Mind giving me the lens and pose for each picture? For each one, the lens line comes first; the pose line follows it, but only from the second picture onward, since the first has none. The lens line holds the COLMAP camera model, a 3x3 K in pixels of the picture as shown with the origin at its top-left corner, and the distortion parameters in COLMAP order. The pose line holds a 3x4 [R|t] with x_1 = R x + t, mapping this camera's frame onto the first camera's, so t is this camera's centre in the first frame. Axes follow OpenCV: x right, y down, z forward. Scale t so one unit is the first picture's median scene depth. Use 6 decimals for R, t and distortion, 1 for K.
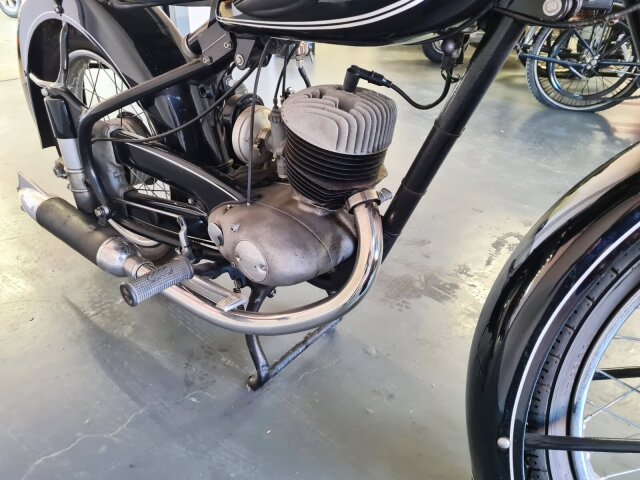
lens RADIAL K [[472.4, 0, 320.0], [0, 472.4, 240.0], [0, 0, 1]] dist [0.038553, -0.006373]
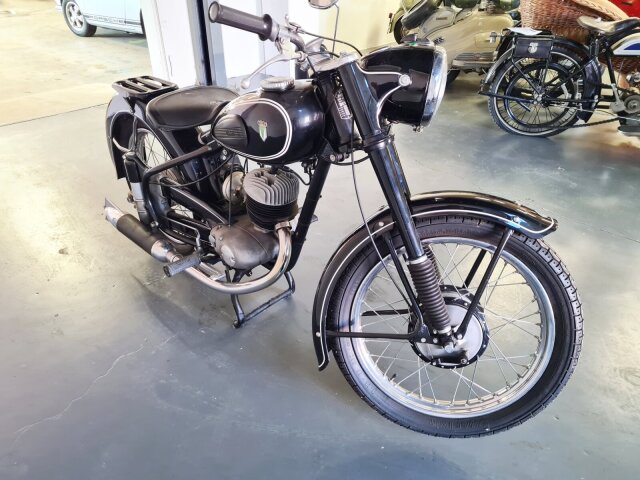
lens RADIAL K [[480.3, 0, 330.8], [0, 480.3, 236.9], [0, 0, 1]] dist [0.049000, -0.000769]
pose [[0.997117, 0.020341, -0.073100, 0.341089], [-0.019319, 0.999706, 0.014659, -0.056996], [0.073376, -0.013205, 0.997217, -0.774248]]
